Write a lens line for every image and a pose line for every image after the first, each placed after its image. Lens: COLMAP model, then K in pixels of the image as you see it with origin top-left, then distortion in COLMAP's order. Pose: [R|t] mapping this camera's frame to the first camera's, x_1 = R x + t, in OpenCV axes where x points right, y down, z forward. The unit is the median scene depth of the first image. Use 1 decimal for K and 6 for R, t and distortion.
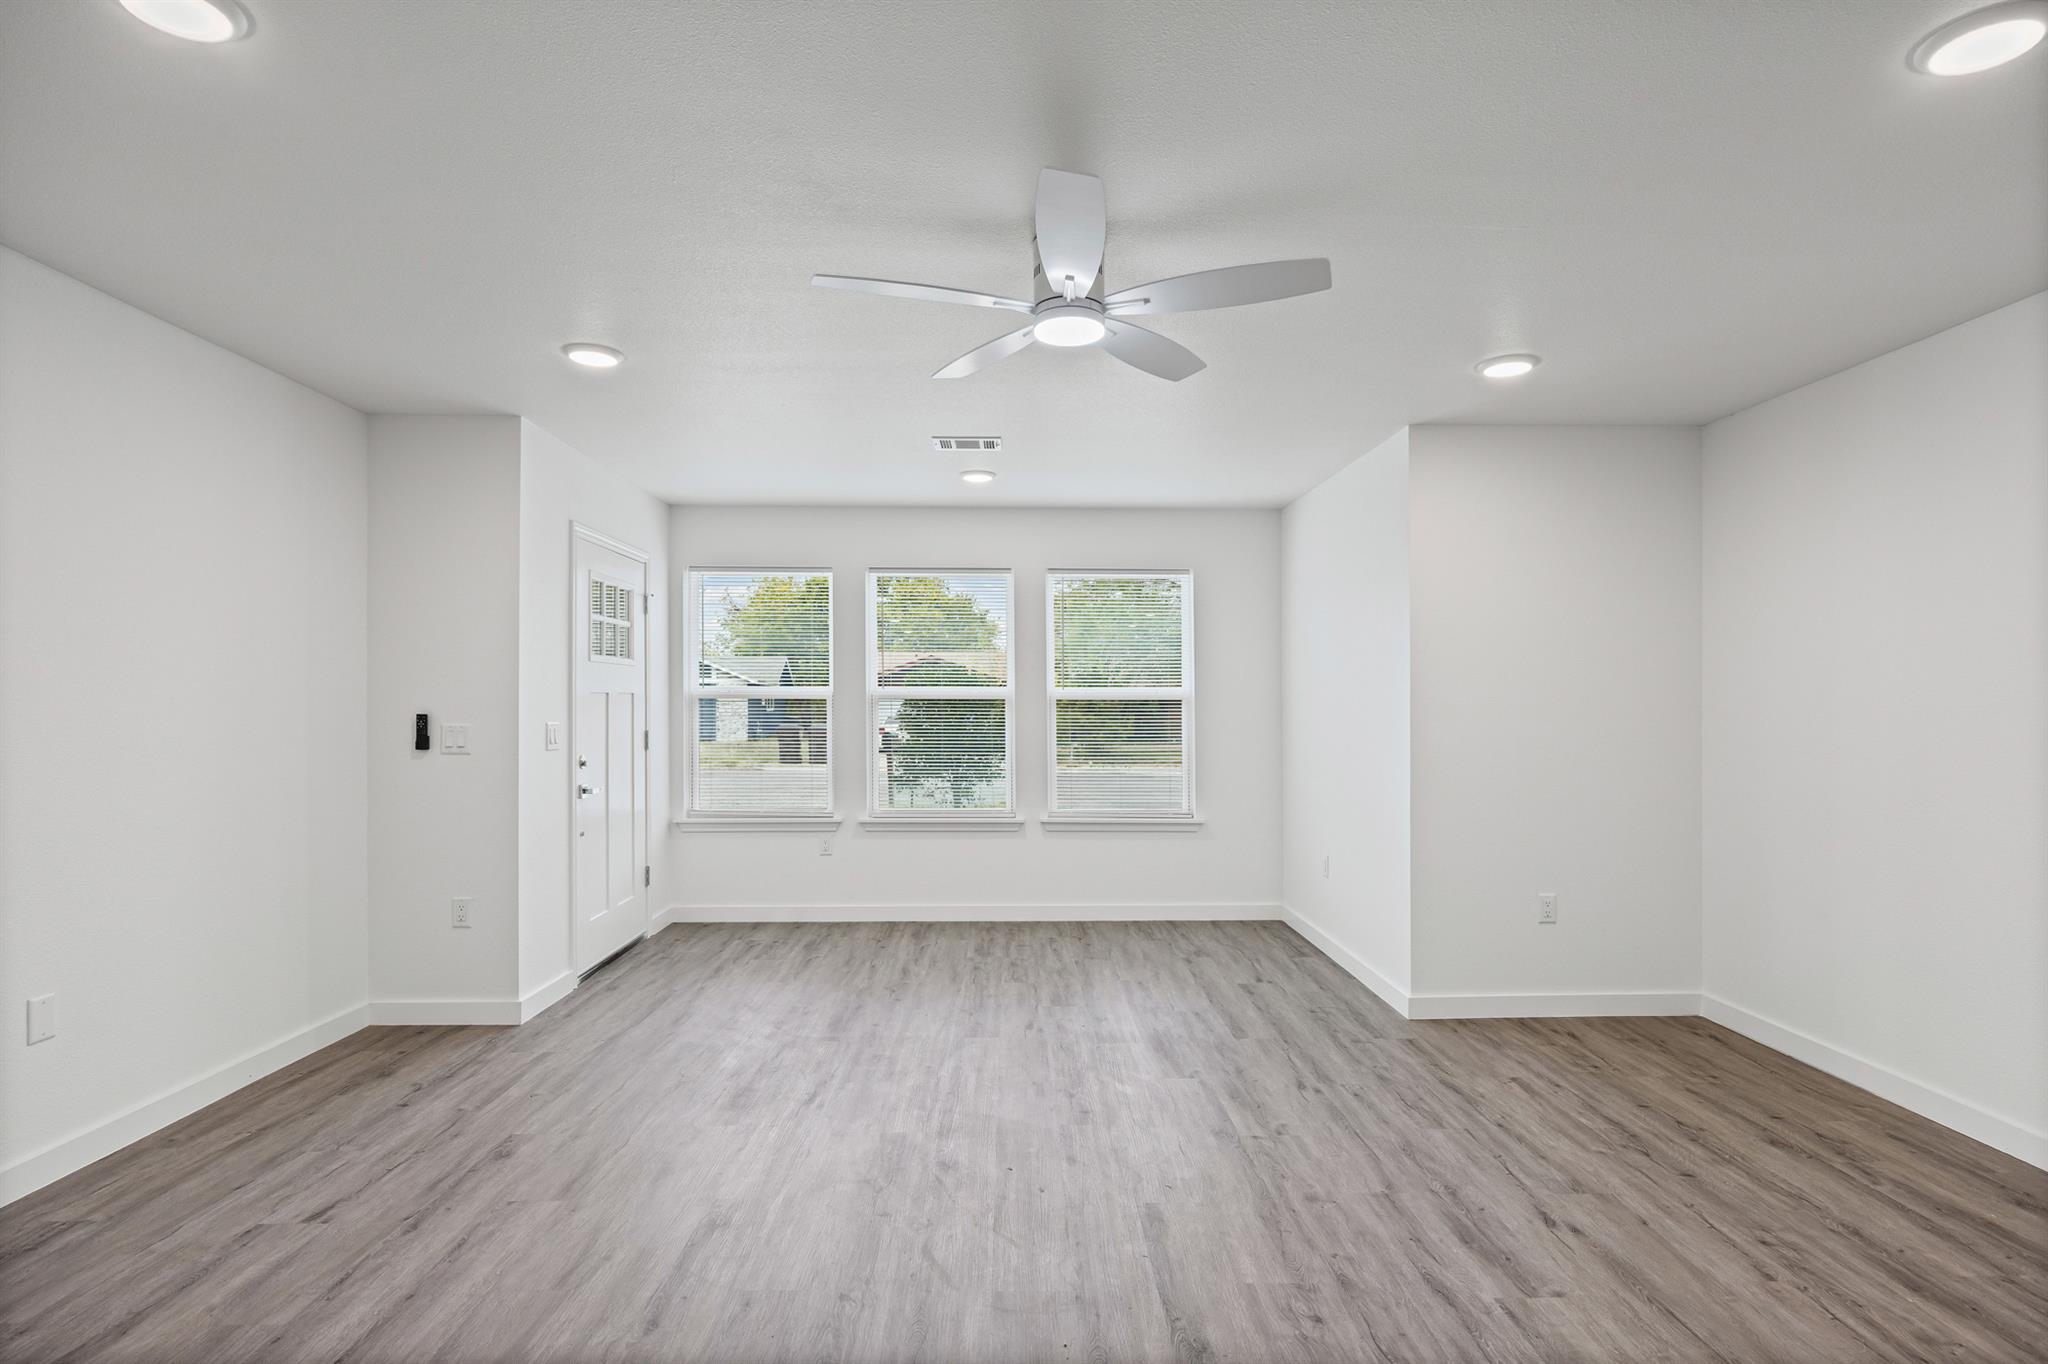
lens RADIAL K [[994.0, 0, 1028.0], [0, 994.0, 691.5], [0, 0, 1]] dist [-0.001629, -0.000278]
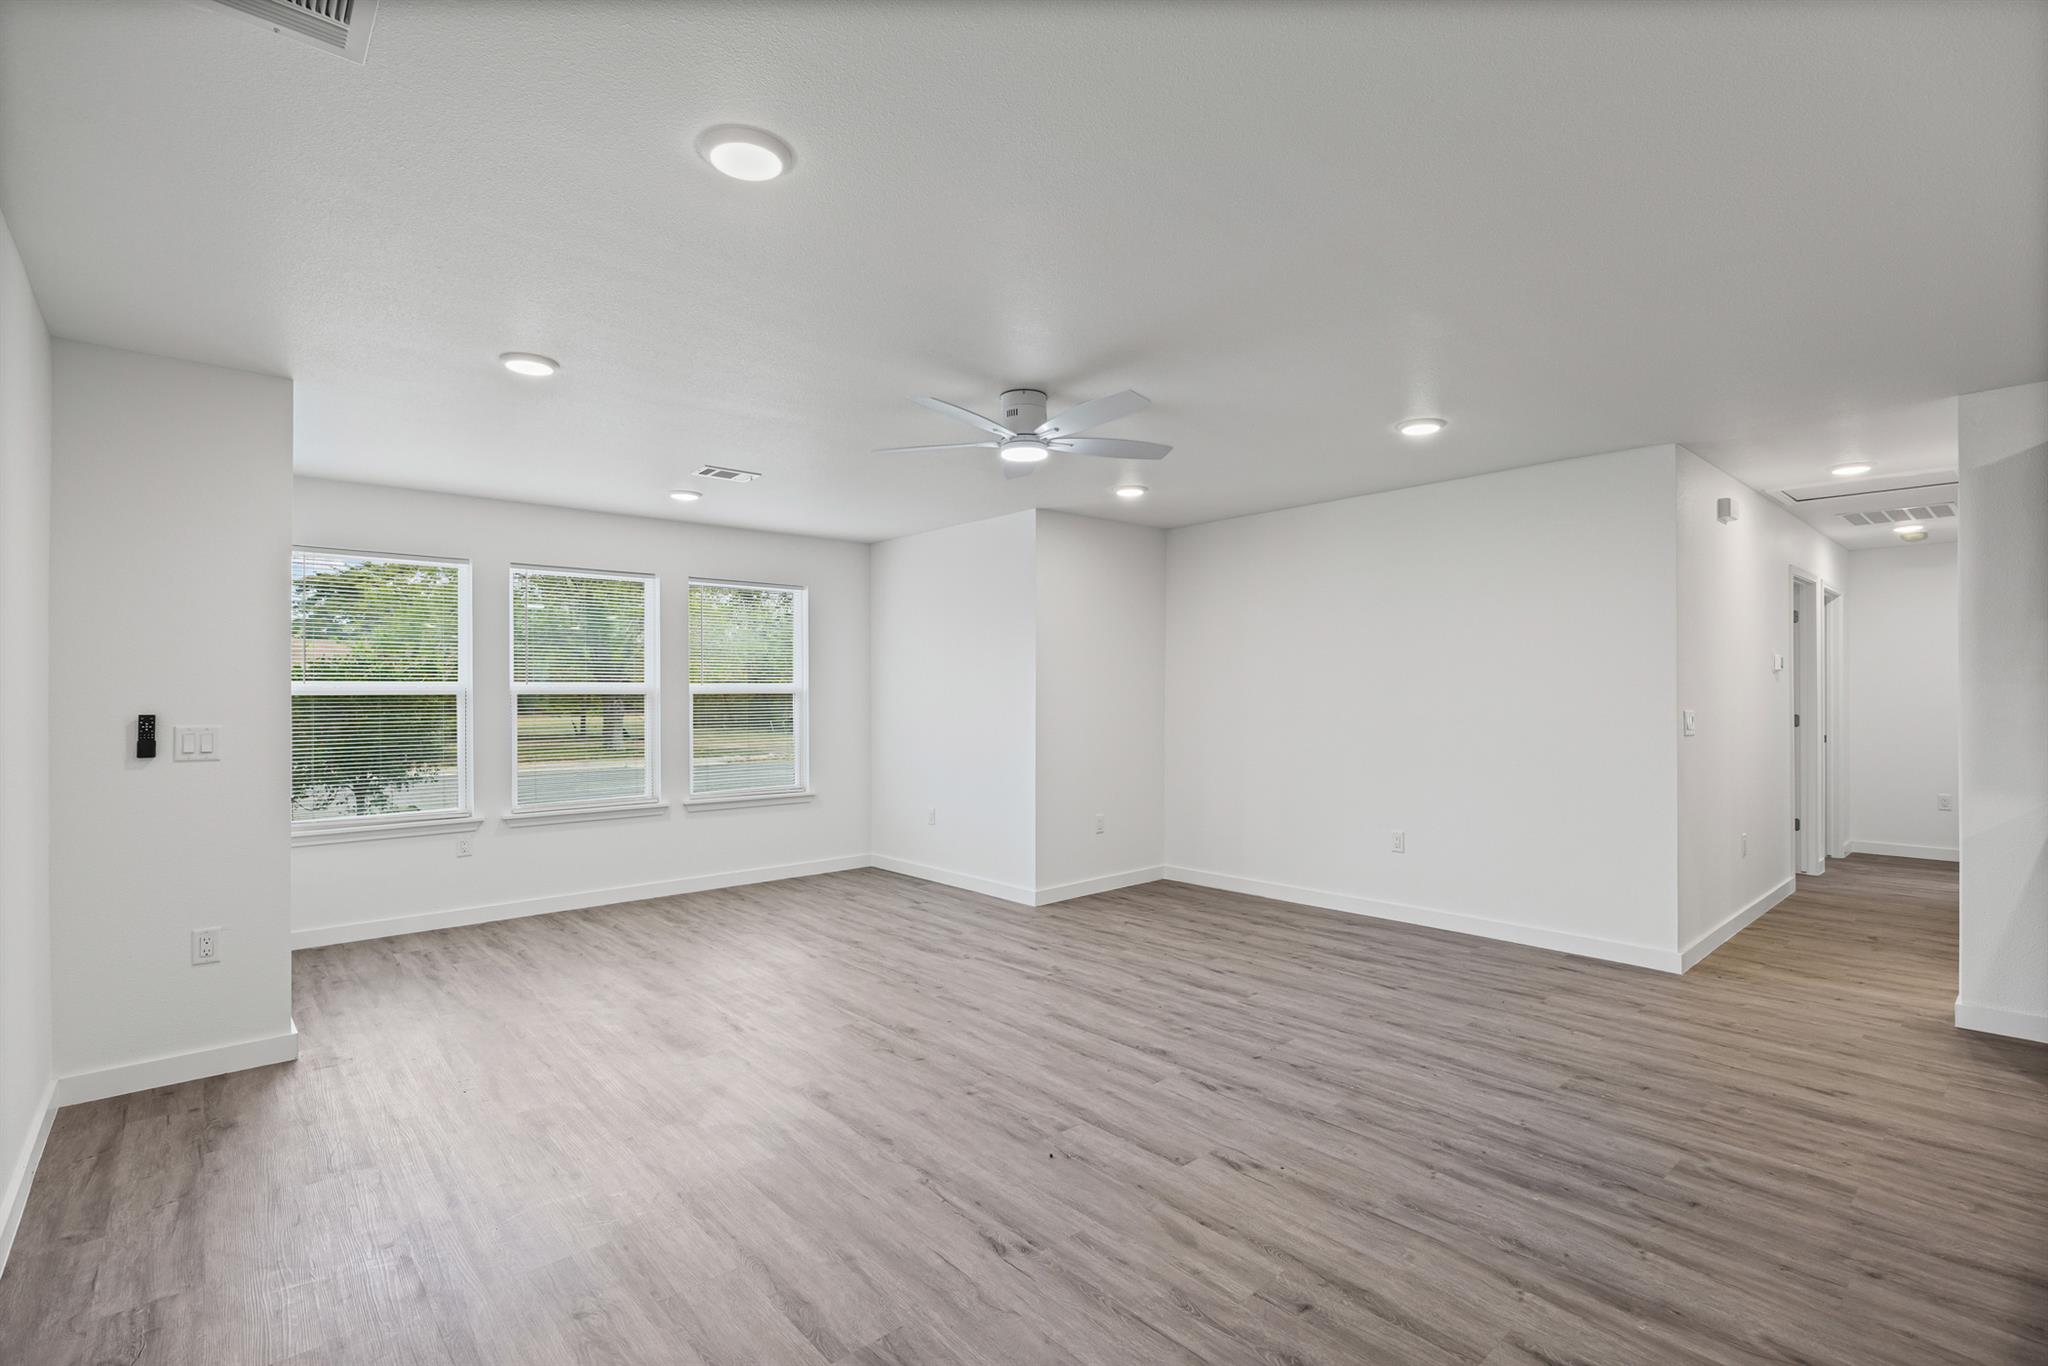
lens RADIAL K [[939.4, 0, 1024.0], [0, 939.4, 683.0], [0, 0, 1]] dist [-0.000935, -0.000069]
pose [[0.765510, 0.002166, 0.643421, -0.552573], [-0.000073, 0.999995, -0.003280, -0.001257], [-0.643424, 0.002463, 0.765506, -0.071830]]
